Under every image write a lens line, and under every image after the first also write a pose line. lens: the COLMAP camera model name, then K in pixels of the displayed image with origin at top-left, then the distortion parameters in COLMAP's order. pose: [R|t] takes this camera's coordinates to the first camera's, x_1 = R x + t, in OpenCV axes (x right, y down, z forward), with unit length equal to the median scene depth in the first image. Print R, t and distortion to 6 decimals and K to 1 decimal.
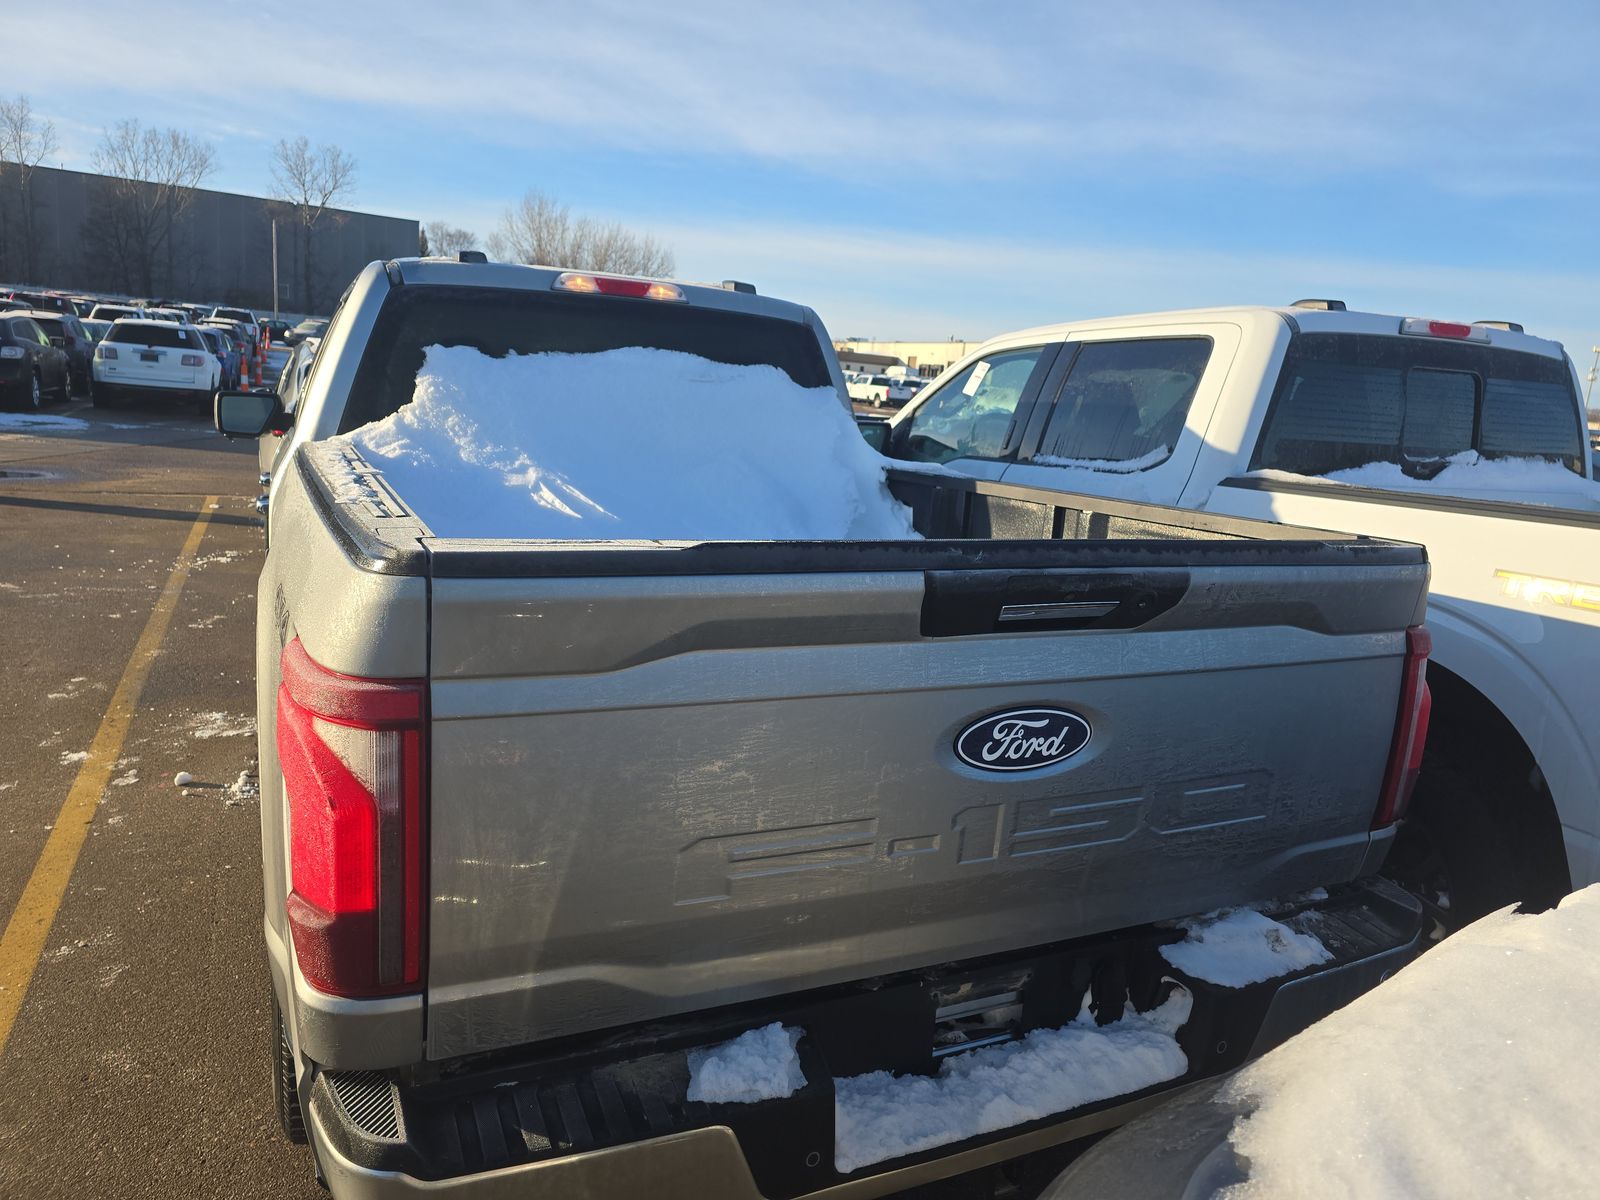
lens RADIAL K [[1078.5, 0, 801.9], [0, 1078.5, 595.1], [0, 0, 1]] dist [0.052979, -0.037804]
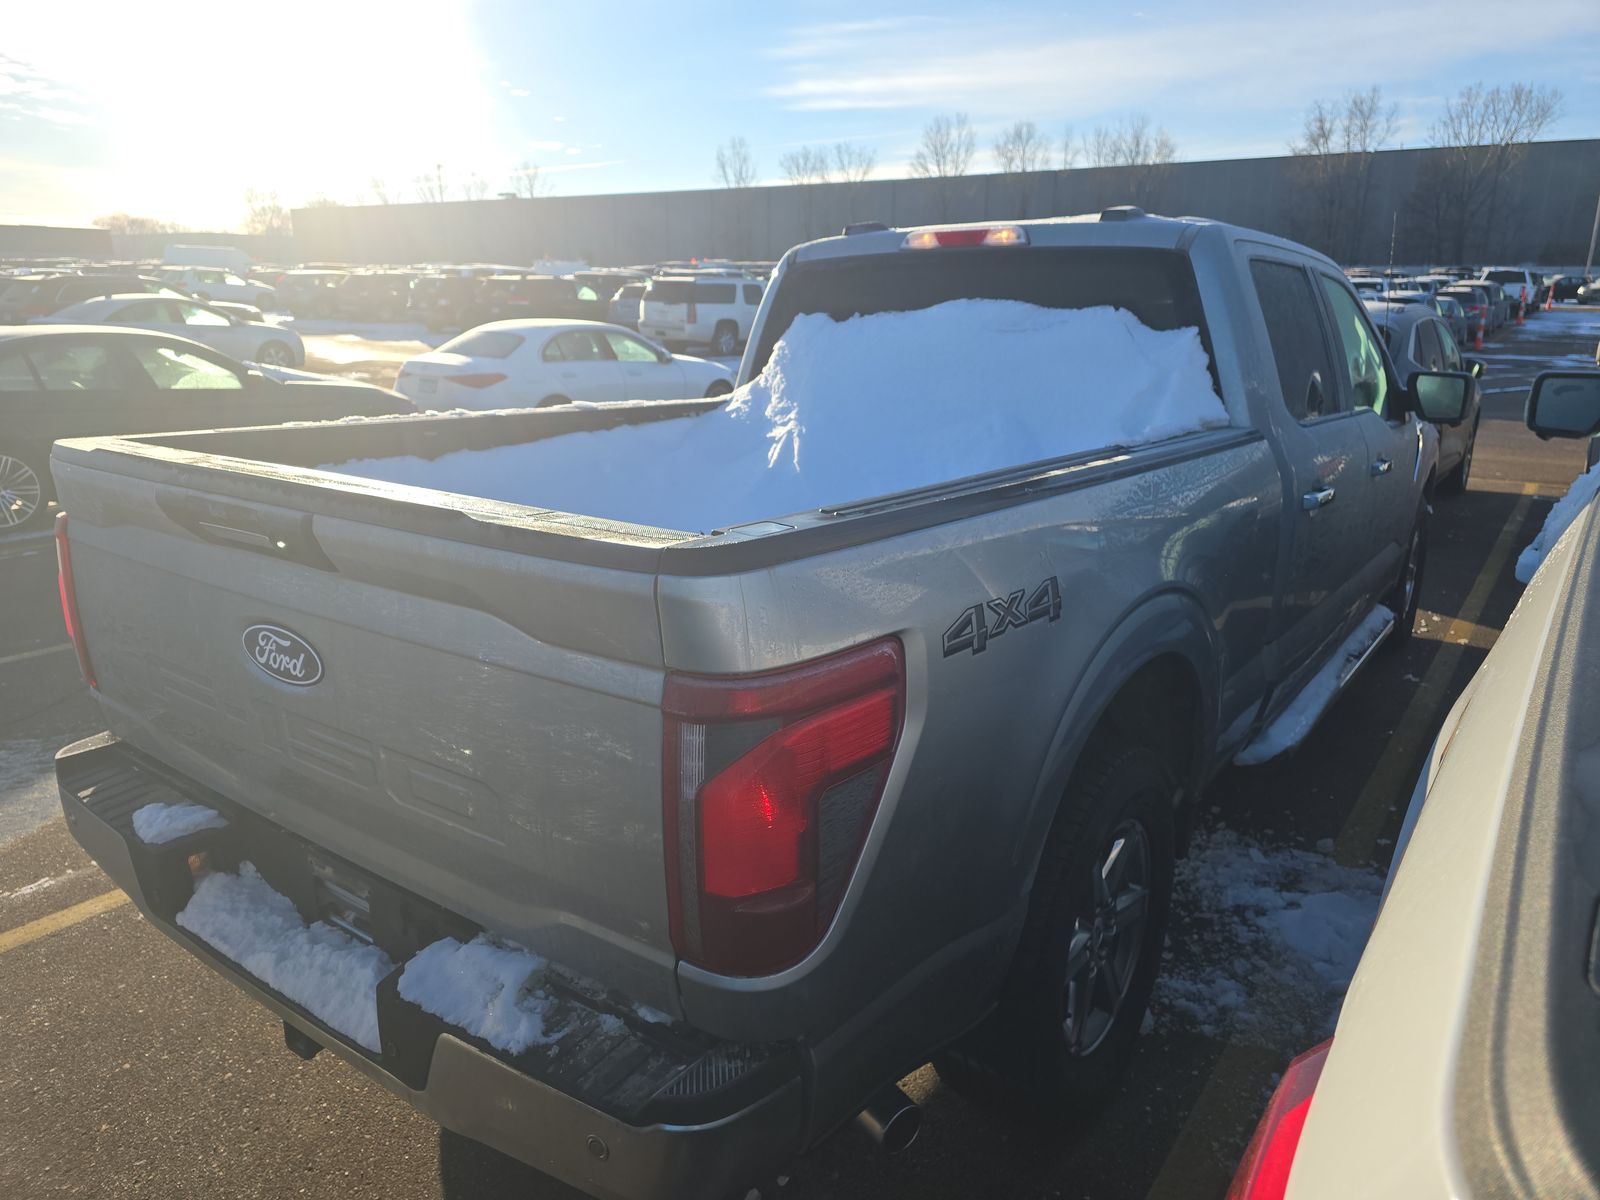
lens RADIAL K [[1085.7, 0, 800.0], [0, 1085.7, 600.0], [0, 0, 1]] dist [0.047347, -0.050816]
pose [[0.470304, 0.162789, -0.867360, 0.621237], [-0.136202, 0.984453, 0.110914, -0.051589], [0.871931, 0.065973, 0.485164, 0.400440]]
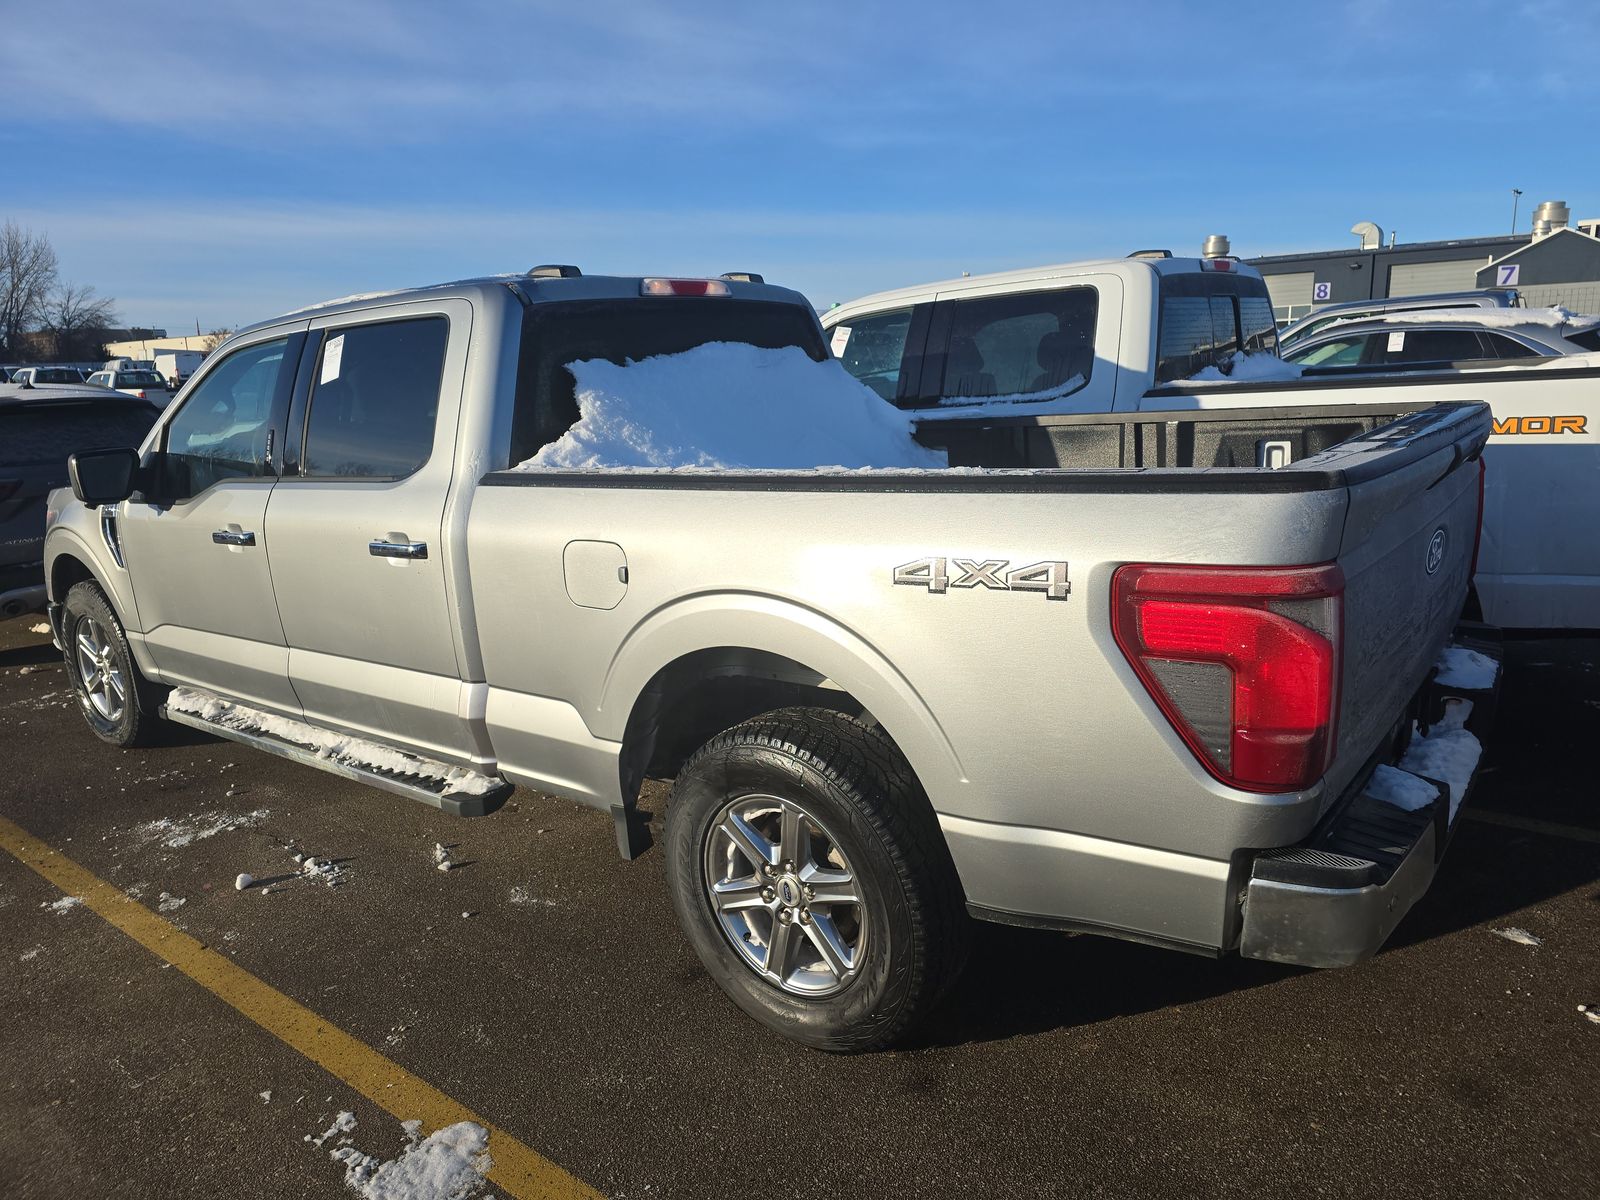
lens RADIAL K [[1075.9, 0, 800.0], [0, 1075.9, 600.0], [0, 0, 1]] dist [0.057459, -0.047903]
pose [[0.882283, -0.210535, 0.421013, -0.547036], [0.195649, 0.977502, 0.078812, -0.042704], [-0.428134, 0.012836, 0.903624, -0.006133]]
